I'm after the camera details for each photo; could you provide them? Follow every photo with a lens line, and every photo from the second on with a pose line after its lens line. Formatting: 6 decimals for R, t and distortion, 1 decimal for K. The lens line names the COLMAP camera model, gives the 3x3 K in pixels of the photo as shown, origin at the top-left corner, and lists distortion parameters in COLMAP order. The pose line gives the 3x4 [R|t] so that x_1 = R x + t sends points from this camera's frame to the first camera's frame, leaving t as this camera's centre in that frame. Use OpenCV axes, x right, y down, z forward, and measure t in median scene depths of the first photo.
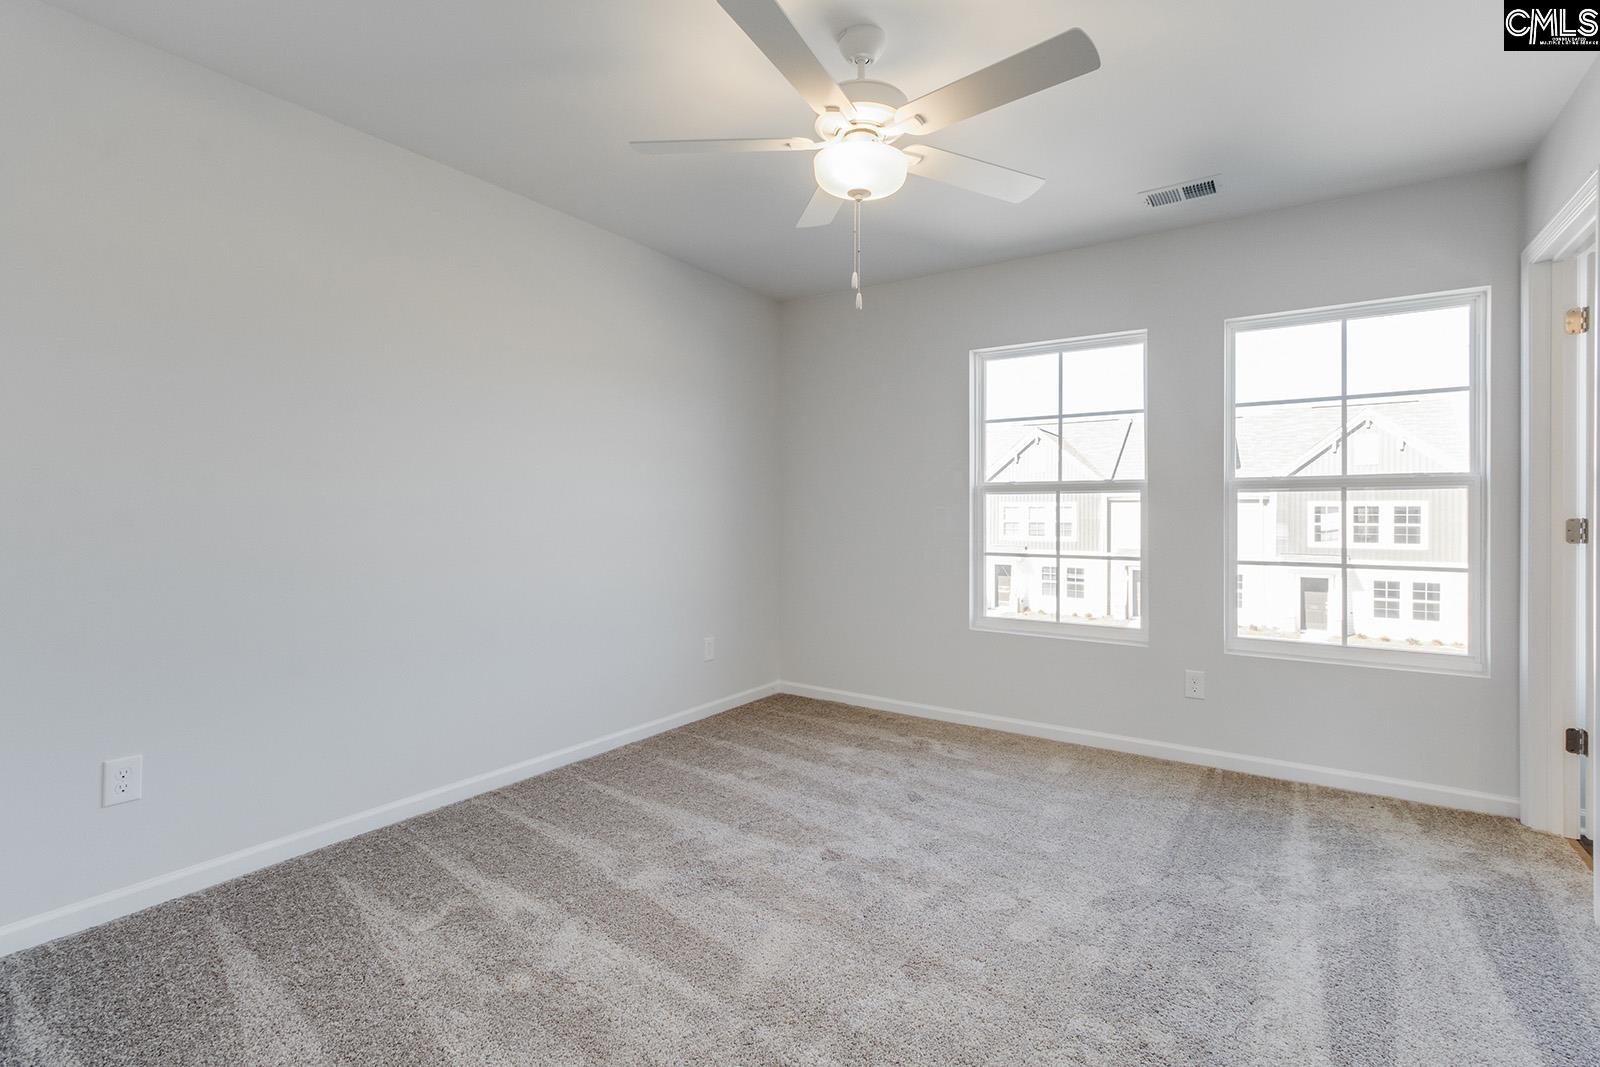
lens RADIAL K [[686.4, 0, 831.1], [0, 686.4, 527.0], [0, 0, 1]] dist [0.003099, 0.000501]
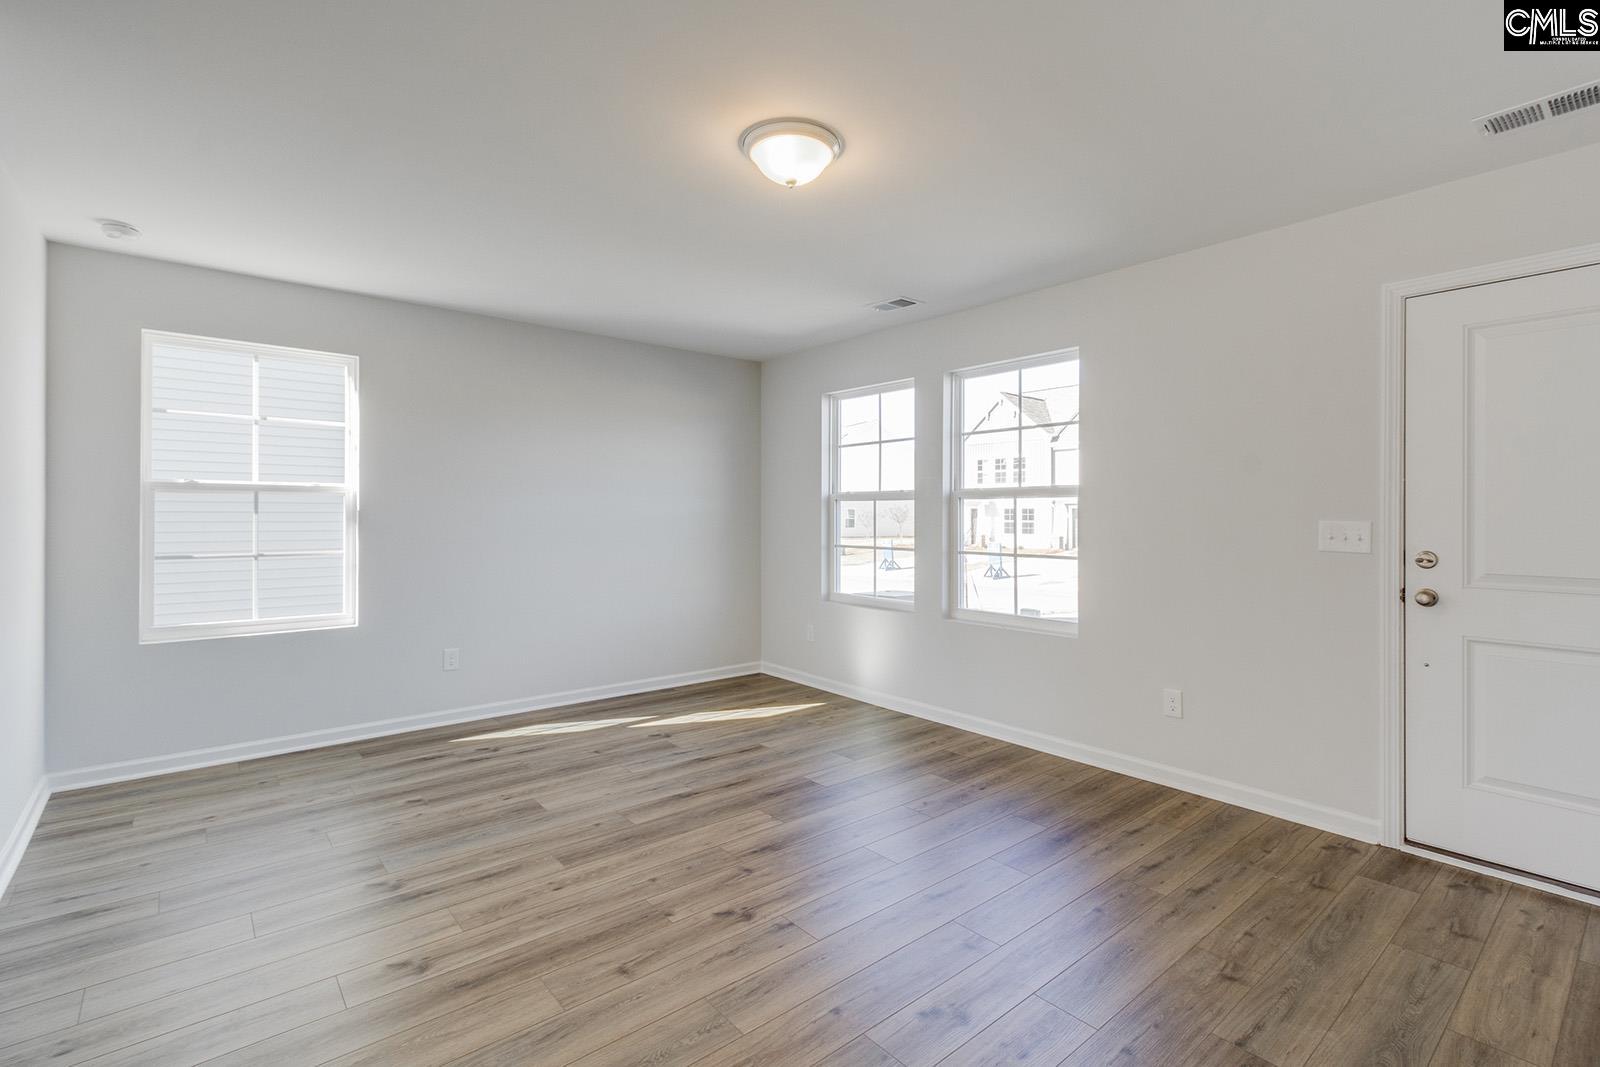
lens RADIAL K [[739.8, 0, 816.8], [0, 739.8, 517.5], [0, 0, 1]] dist [0.007845, -0.000861]
pose [[0.951428, -0.000767, -0.307871, 0.730465], [-0.004696, 0.999844, -0.017003, 0.009673], [0.307837, 0.017623, 0.951276, -0.428661]]
